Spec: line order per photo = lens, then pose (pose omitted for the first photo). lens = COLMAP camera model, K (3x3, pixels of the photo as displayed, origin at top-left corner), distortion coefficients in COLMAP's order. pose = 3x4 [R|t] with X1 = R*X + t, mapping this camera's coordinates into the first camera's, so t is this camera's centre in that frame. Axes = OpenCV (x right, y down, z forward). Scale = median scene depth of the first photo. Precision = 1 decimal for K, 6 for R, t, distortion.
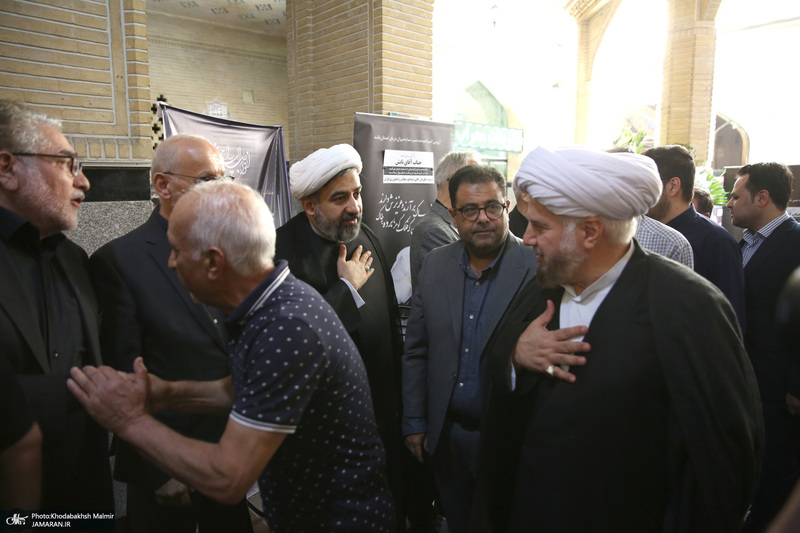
lens RADIAL K [[542.9, 0, 400.0], [0, 542.9, 266.5], [0, 0, 1]] dist [-0.109869, 0.086584]
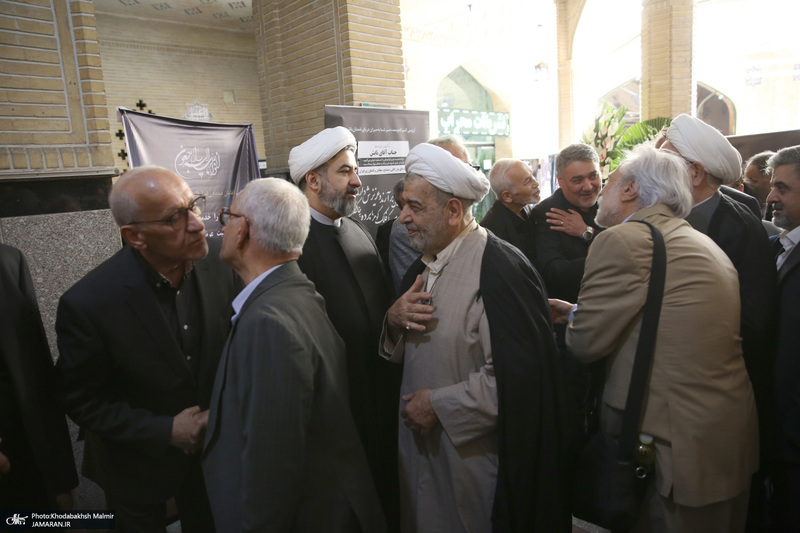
lens RADIAL K [[540.9, 0, 400.0], [0, 540.9, 266.5], [0, 0, 1]] dist [-0.108115, 0.081526]
pose [[0.998091, -0.061658, 0.003490, 0.028179], [0.061587, 0.997947, 0.017547, -0.001390], [-0.004565, -0.017299, 0.999840, 0.015921]]
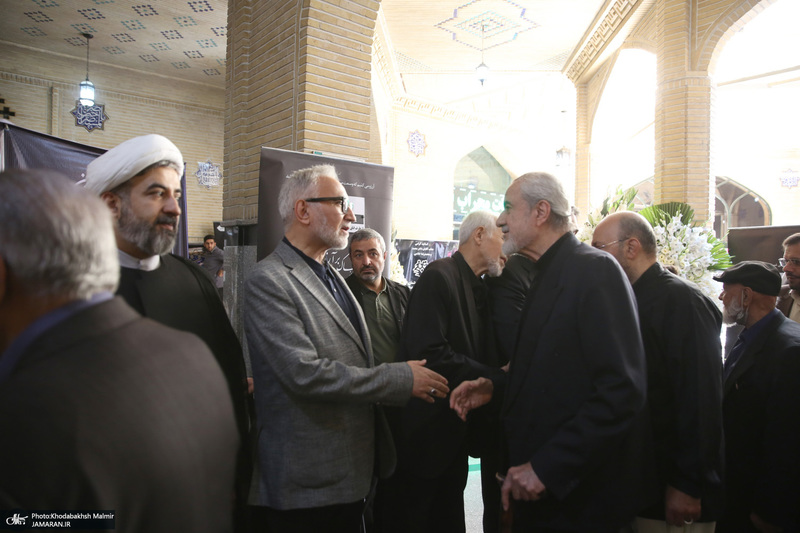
lens RADIAL K [[543.5, 0, 400.0], [0, 543.5, 266.5], [0, 0, 1]] dist [-0.102774, 0.078027]
pose [[0.998668, 0.020557, -0.047318, 0.158509], [-0.026699, 0.990747, -0.133069, 0.012733], [0.044144, 0.134155, 0.989977, 0.150208]]
